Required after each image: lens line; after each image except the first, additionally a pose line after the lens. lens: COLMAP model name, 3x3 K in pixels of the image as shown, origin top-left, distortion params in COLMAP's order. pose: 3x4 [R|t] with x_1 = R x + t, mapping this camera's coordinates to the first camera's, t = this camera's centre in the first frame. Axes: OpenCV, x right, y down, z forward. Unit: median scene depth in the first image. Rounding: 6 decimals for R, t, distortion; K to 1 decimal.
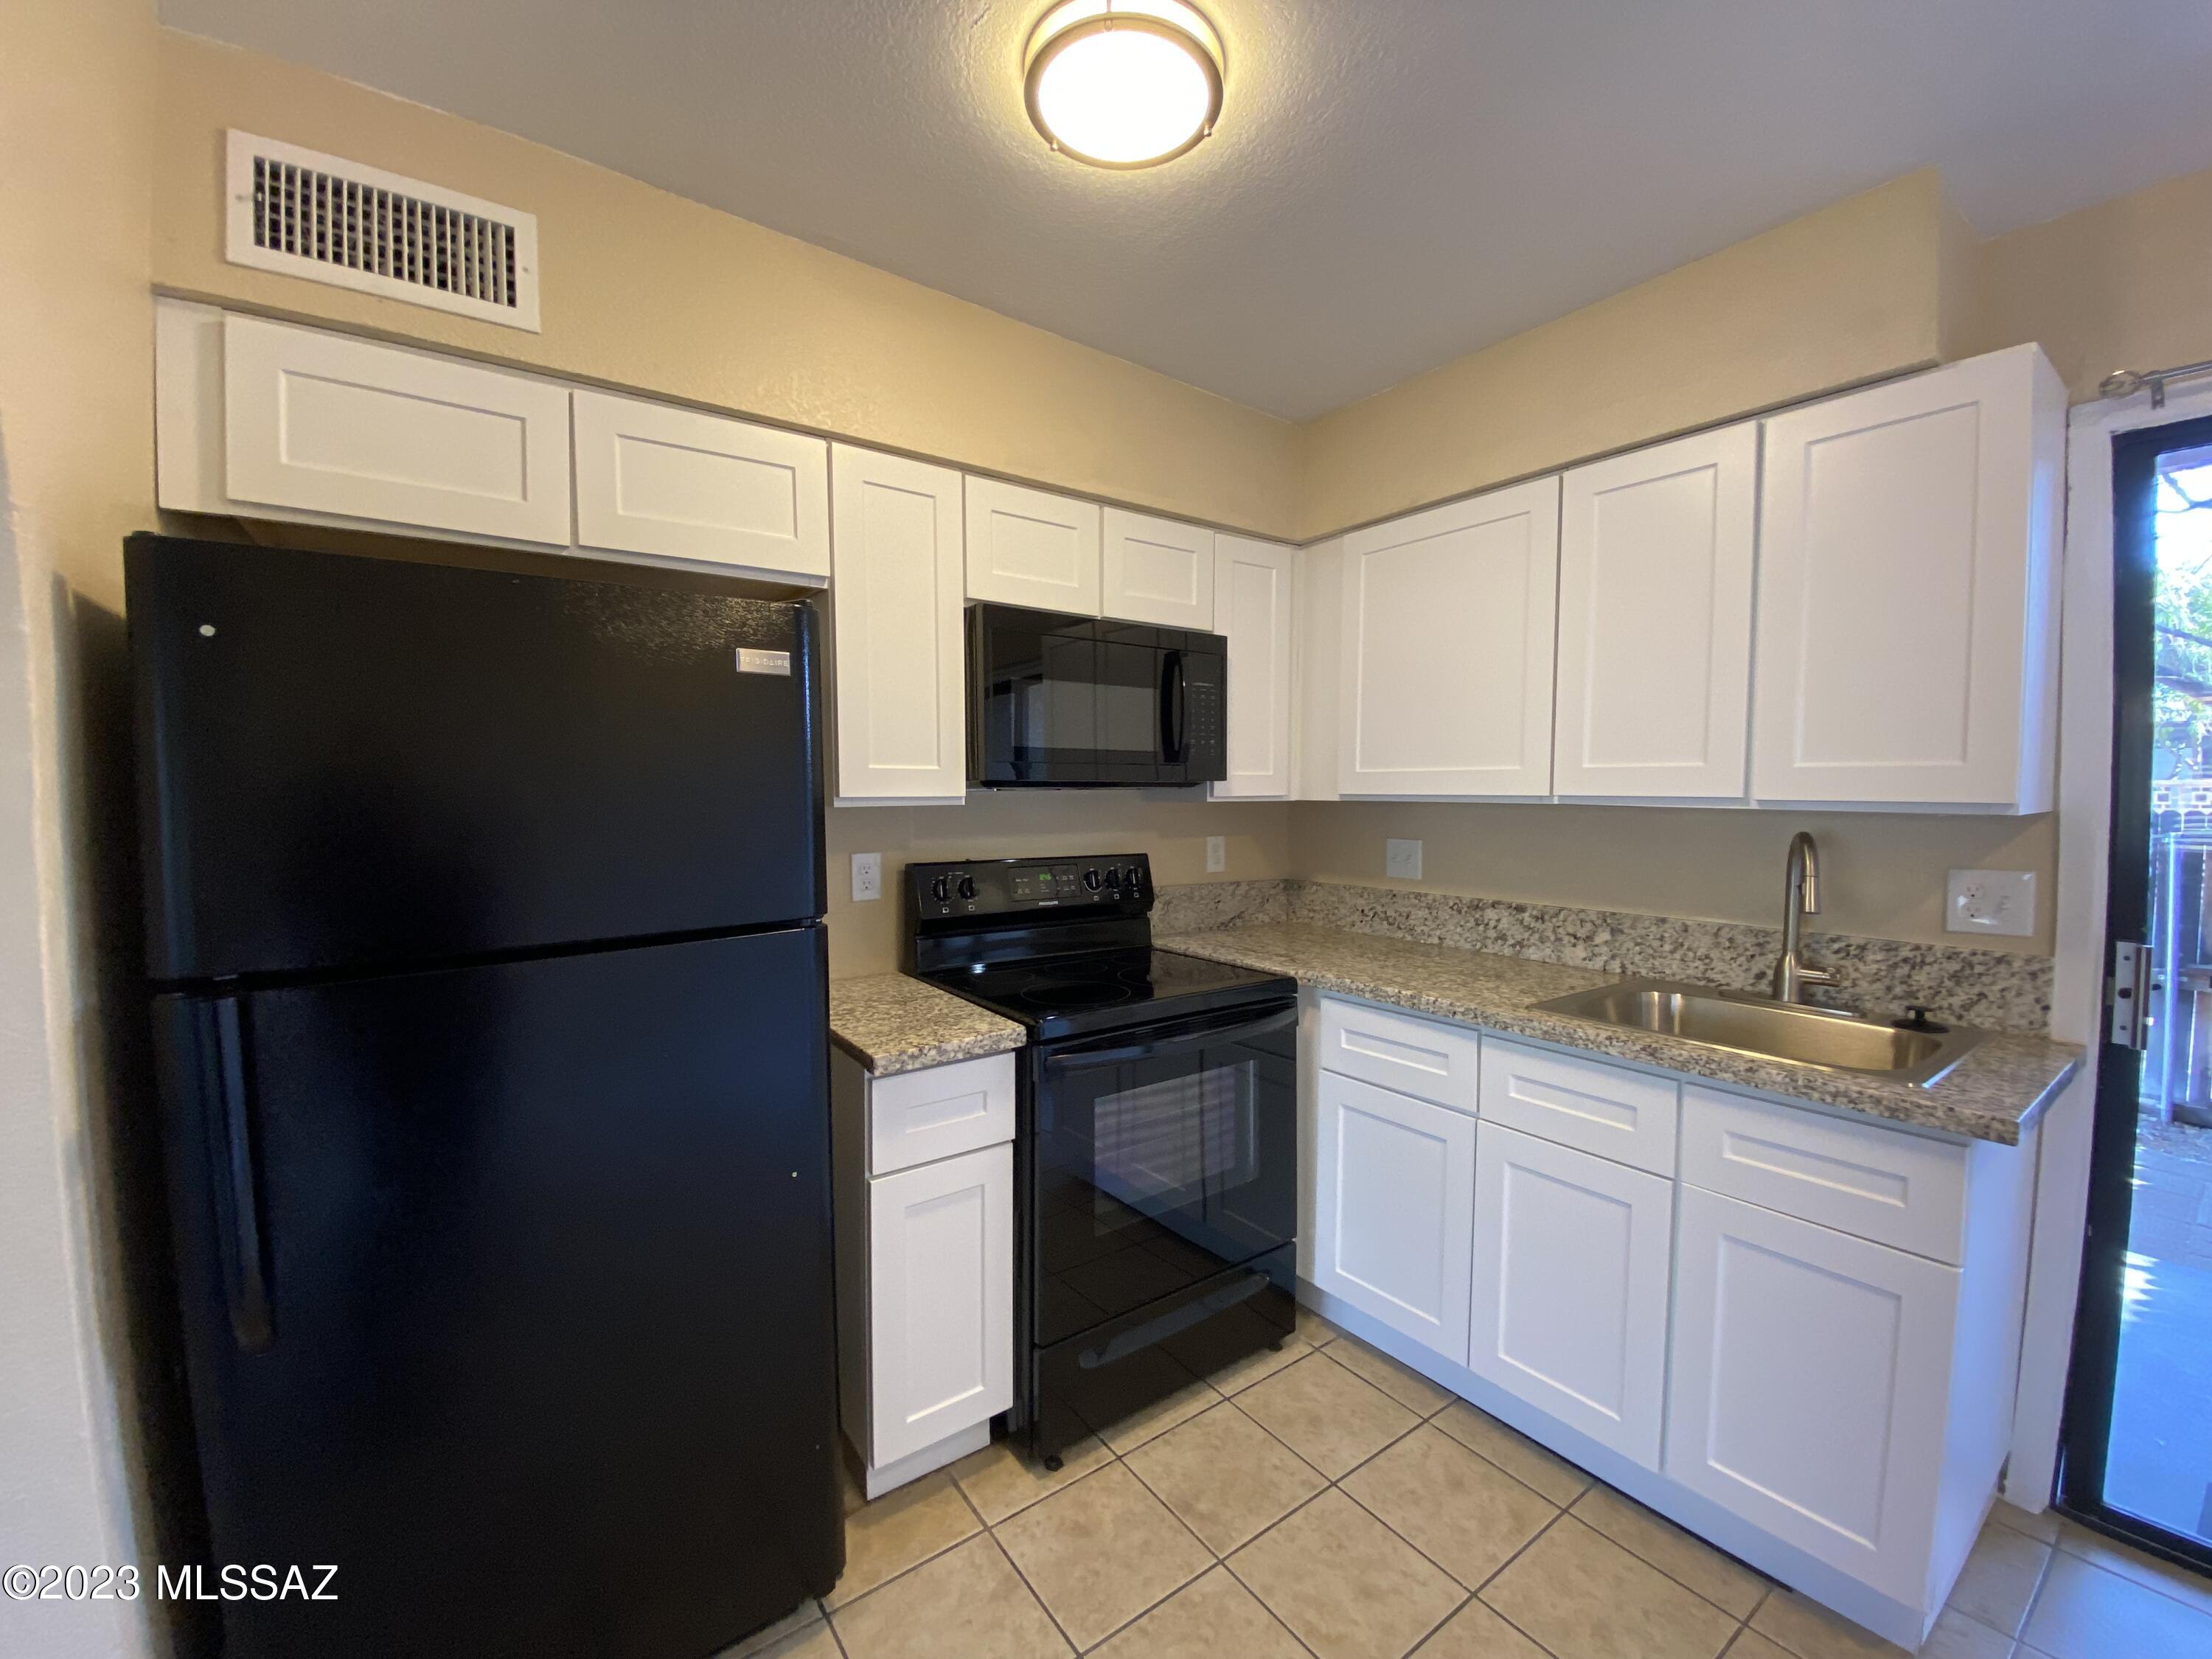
lens RADIAL K [[902.8, 0, 1094.8], [0, 902.8, 833.2], [0, 0, 1]] dist [0.040208, -0.032357]
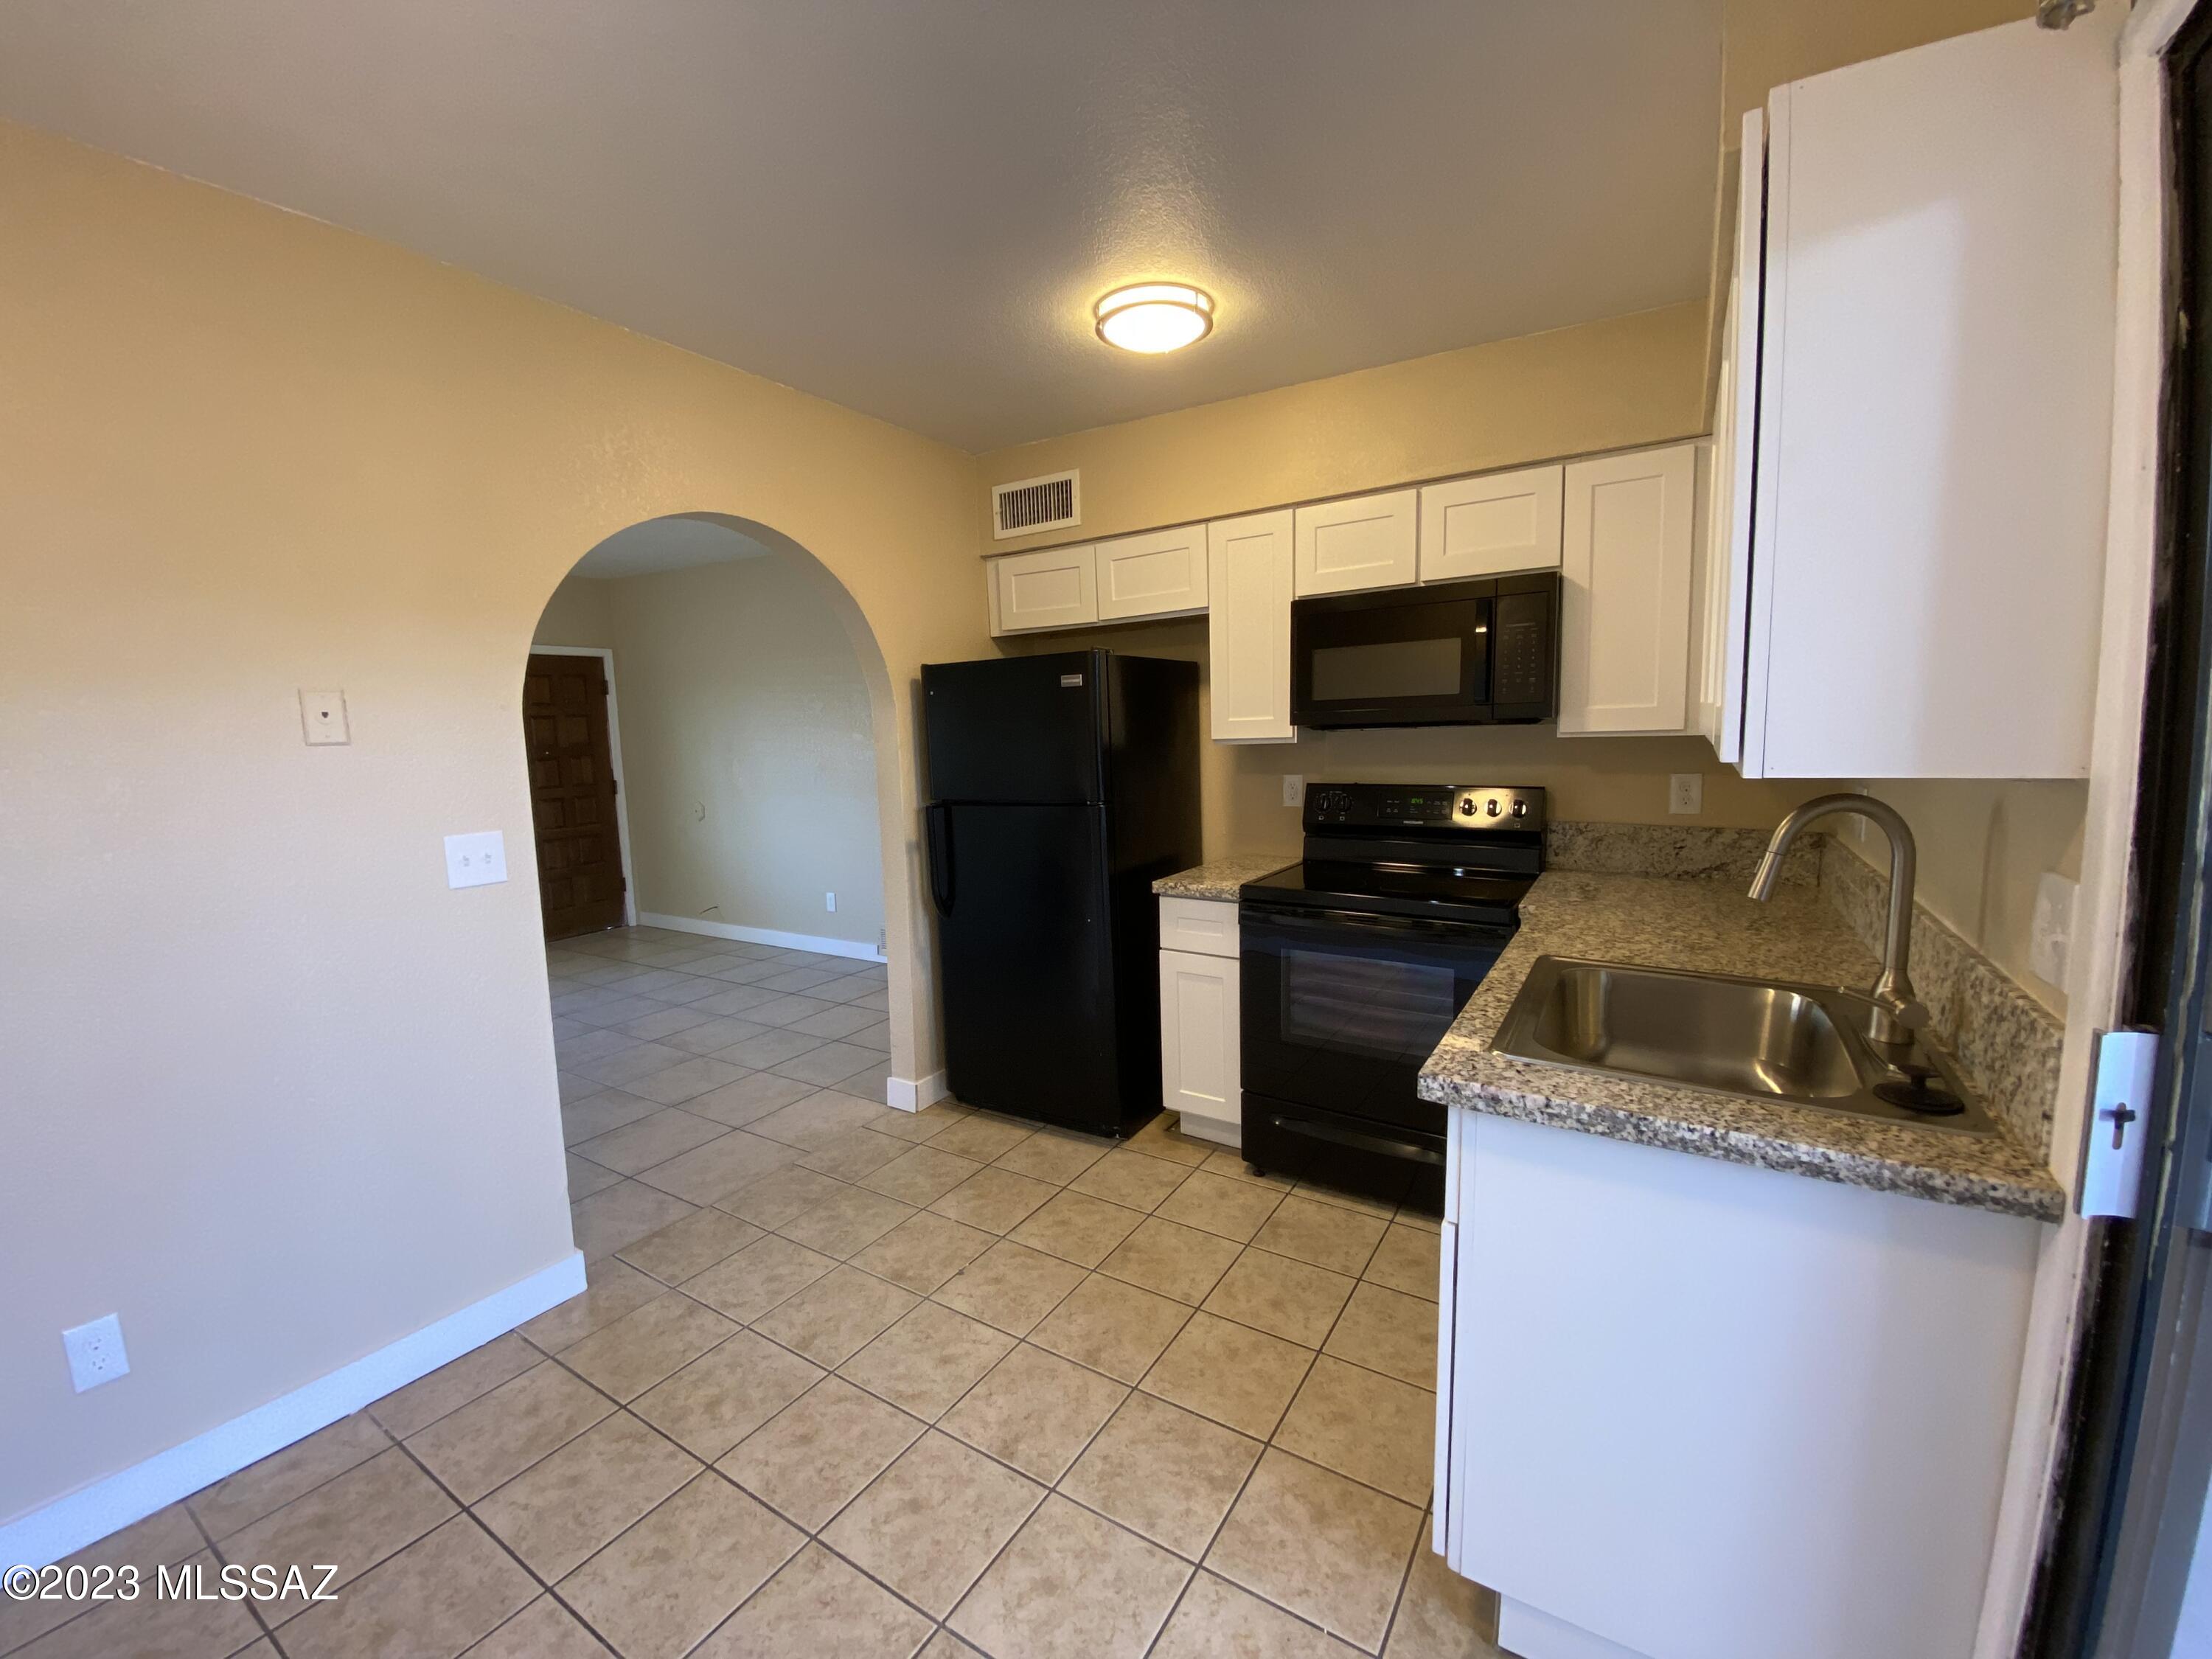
lens RADIAL K [[902.8, 0, 1094.8], [0, 902.8, 833.2], [0, 0, 1]] dist [0.040208, -0.032357]
pose [[0.361866, 0.100990, -0.926744, 1.025329], [-0.015637, 0.994633, 0.102282, -0.029775], [0.932099, -0.022521, 0.361503, 0.167158]]
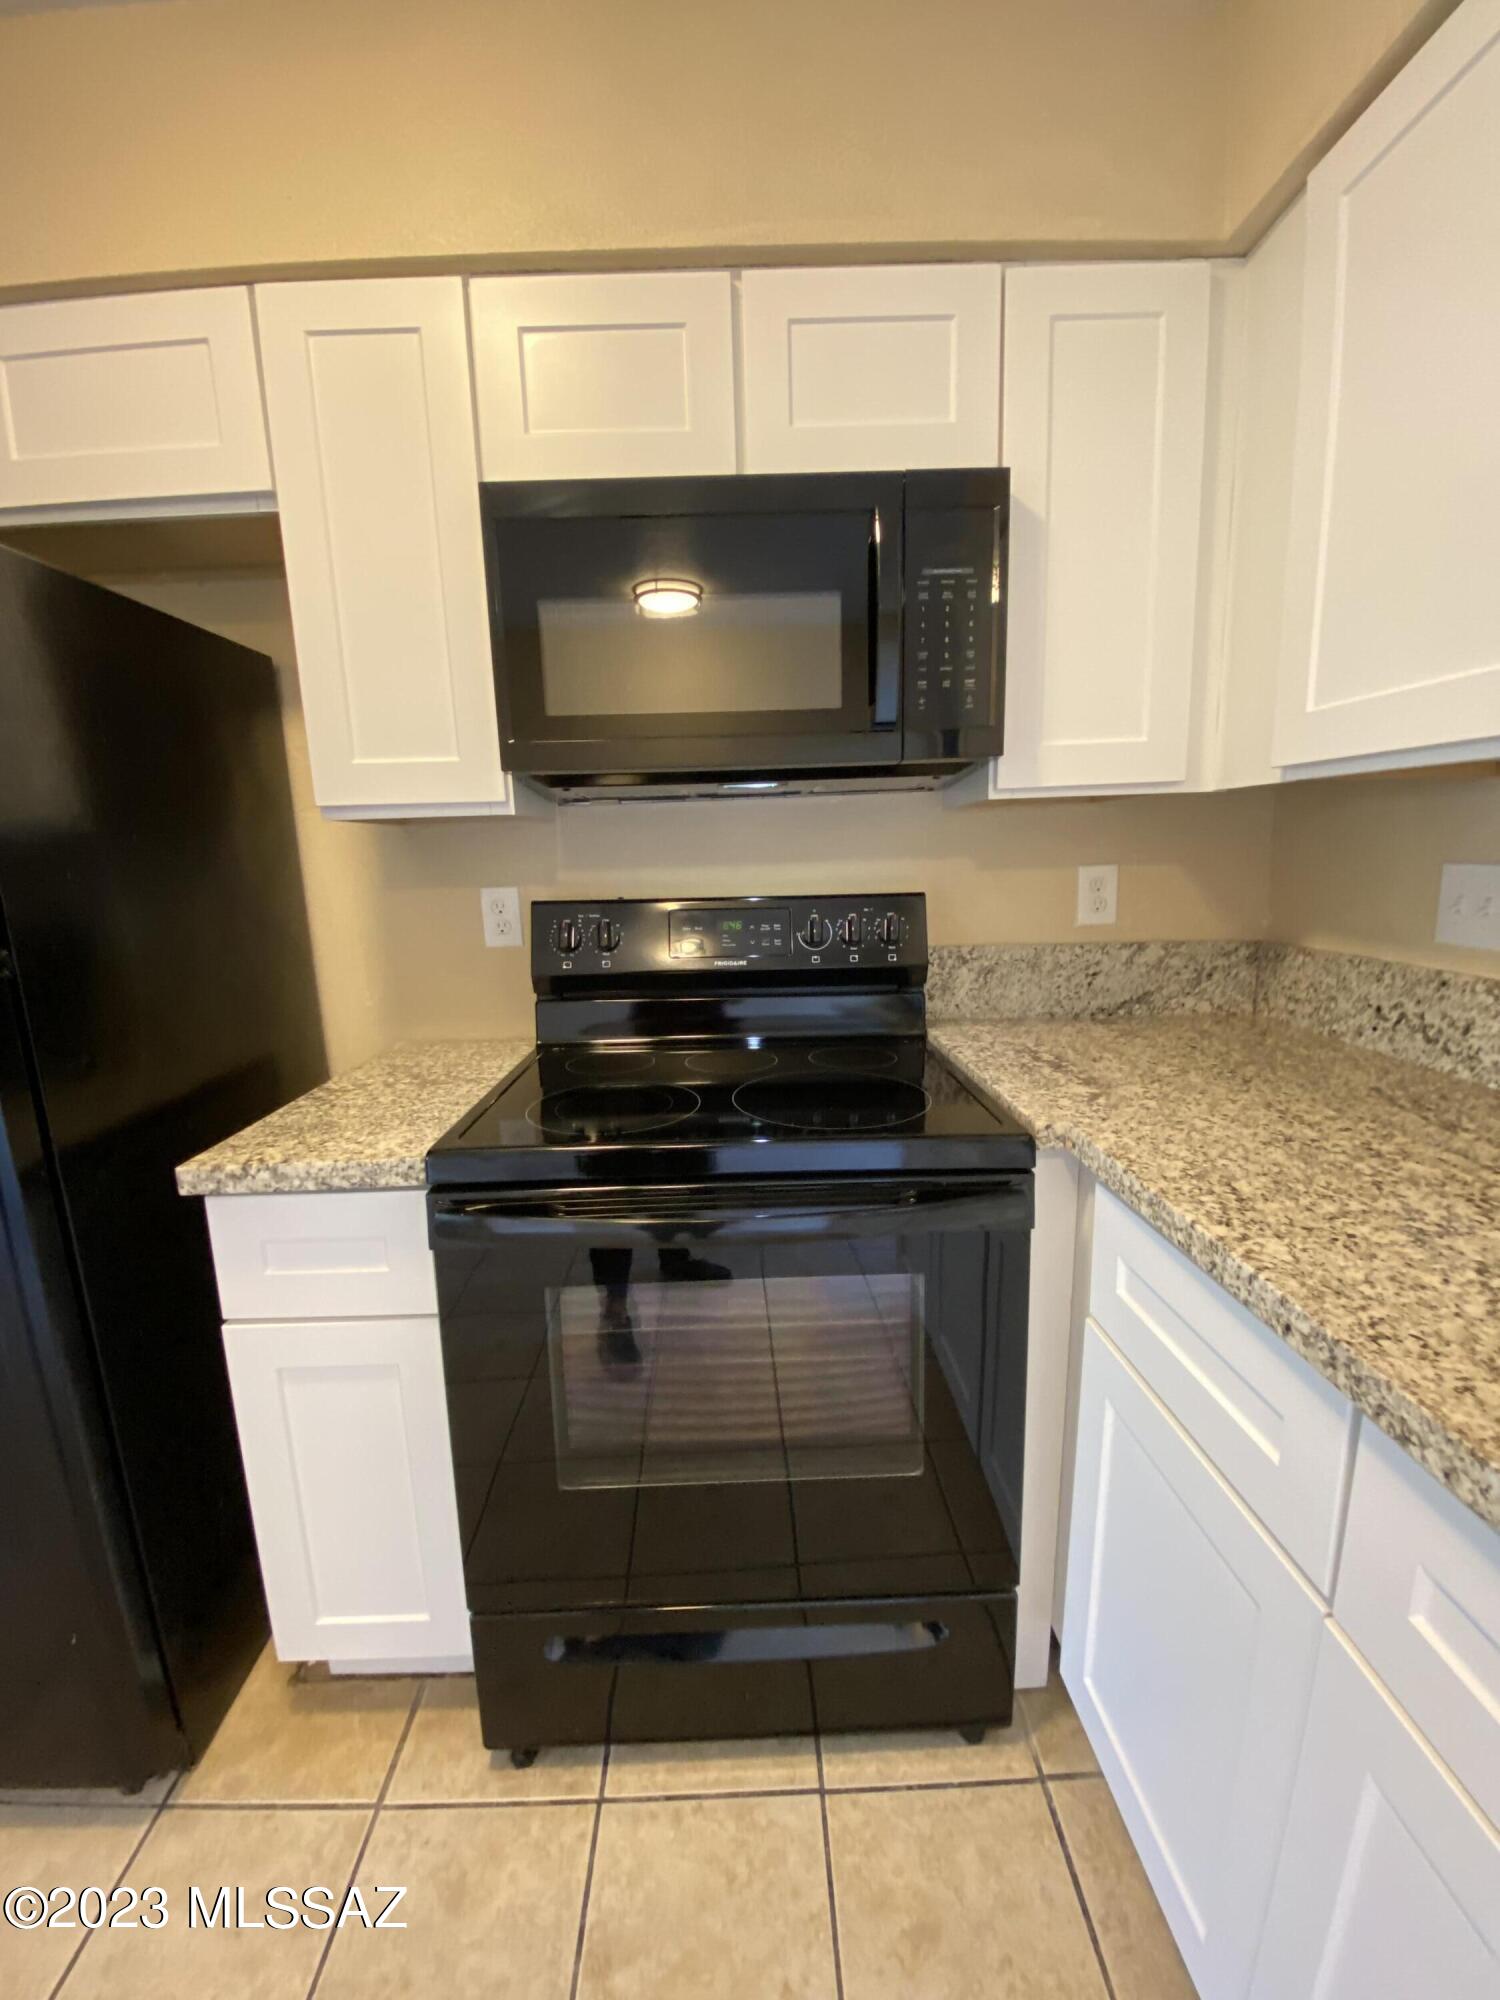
lens RADIAL K [[816.3, 0, 737.4], [0, 816.3, 996.8], [0, 0, 1]] dist [0.040208, -0.032357]
pose [[0.818283, 0.076023, -0.569766, 0.343370], [0.002322, 0.990770, 0.135532, 0.020164], [0.574810, -0.112226, 0.810554, 0.541516]]
